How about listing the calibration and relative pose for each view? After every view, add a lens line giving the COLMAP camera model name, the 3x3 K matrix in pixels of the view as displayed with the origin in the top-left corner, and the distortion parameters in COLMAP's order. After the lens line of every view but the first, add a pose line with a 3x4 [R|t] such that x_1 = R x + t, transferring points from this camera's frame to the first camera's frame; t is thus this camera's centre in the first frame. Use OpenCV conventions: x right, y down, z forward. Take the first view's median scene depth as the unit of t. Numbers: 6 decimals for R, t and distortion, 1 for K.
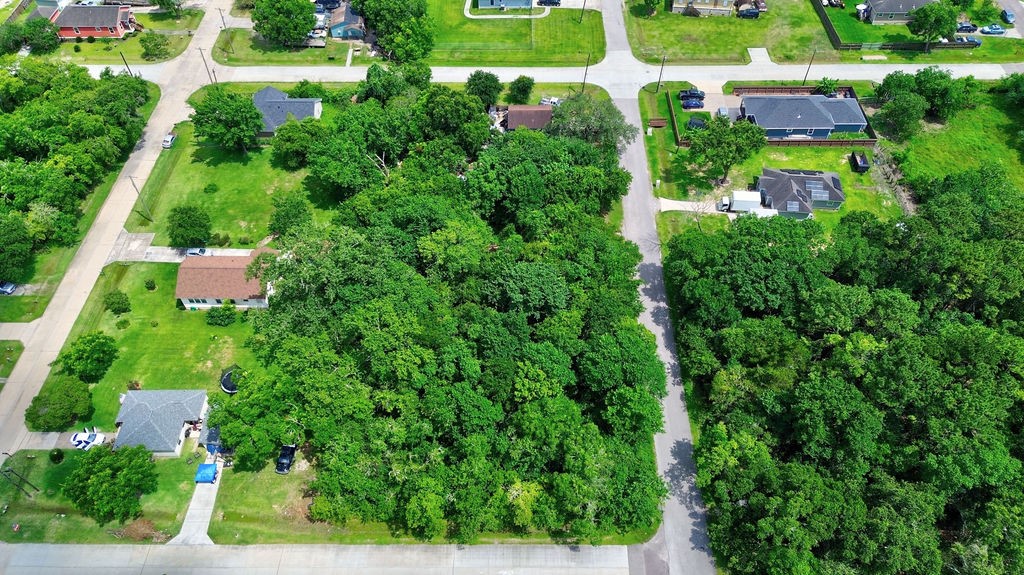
lens RADIAL K [[723.3, 0, 510.2], [0, 723.3, 289.8], [0, 0, 1]] dist [0.061057, -0.051817]
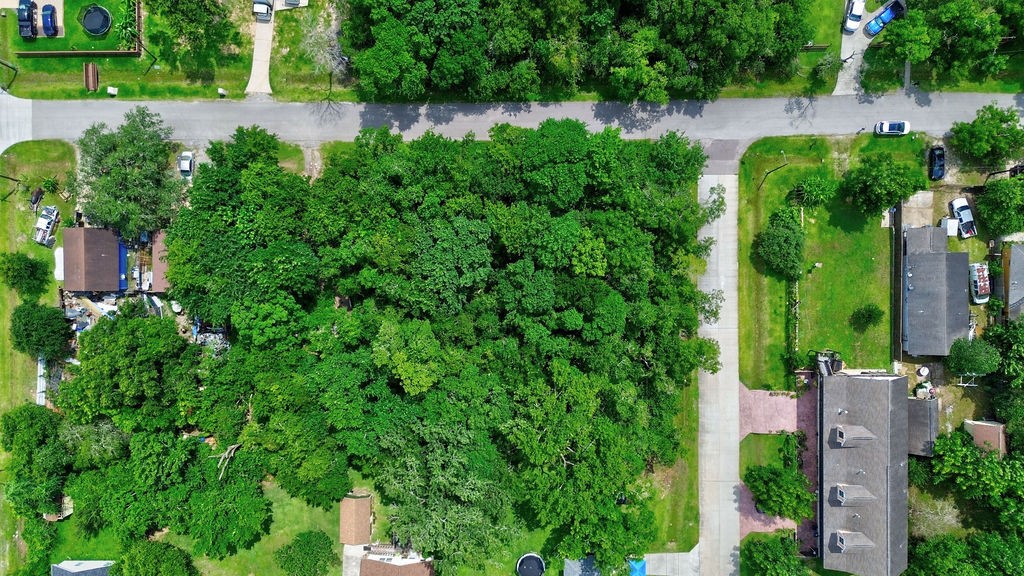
lens RADIAL K [[723.3, 0, 510.2], [0, 723.3, 290.3], [0, 0, 1]] dist [0.061057, -0.051817]
pose [[-0.014086, -0.999889, -0.004849, -0.005581], [0.777772, -0.014005, 0.628390, -0.434390], [-0.628388, 0.005080, 0.777883, 0.236019]]
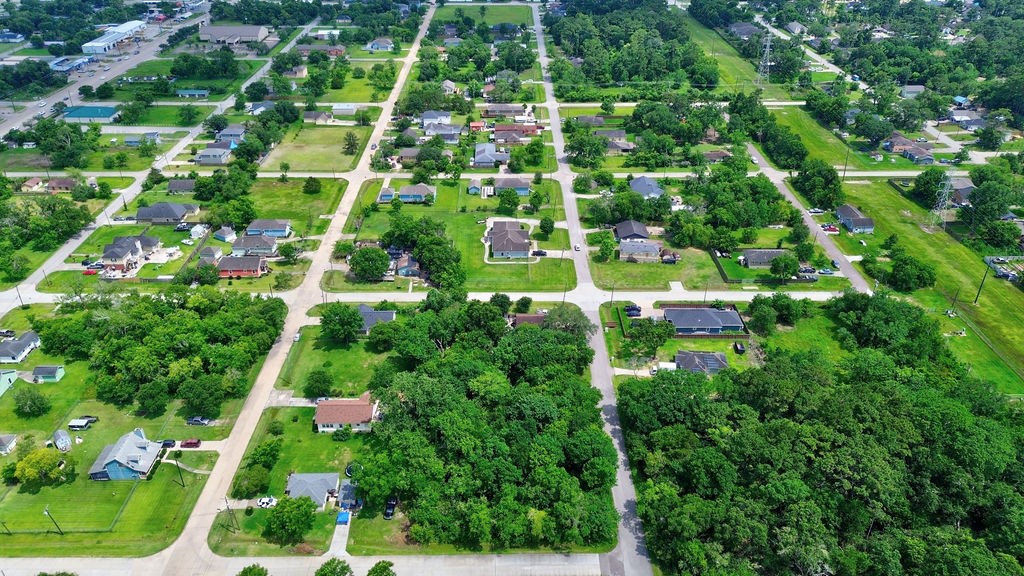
lens RADIAL K [[723.3, 0, 510.2], [0, 723.3, 290.3], [0, 0, 1]] dist [0.061057, -0.051817]
pose [[0.999754, -0.000832, 0.022142, -0.059093], [0.007944, 0.946311, -0.323161, 0.238897], [-0.020685, 0.323257, 0.946085, -0.582103]]
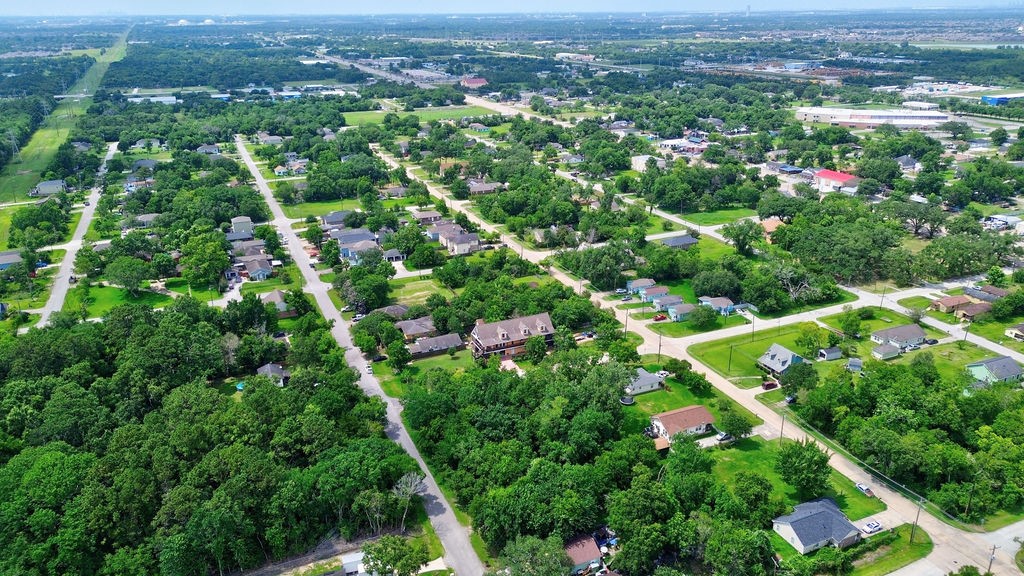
lens RADIAL K [[723.3, 0, 510.2], [0, 723.3, 290.3], [0, 0, 1]] dist [0.061057, -0.051817]
pose [[-0.913162, 0.164409, -0.372968, 0.490882], [-0.299337, 0.350555, 0.887417, -1.374411], [0.276645, 0.921998, -0.270900, 1.023515]]
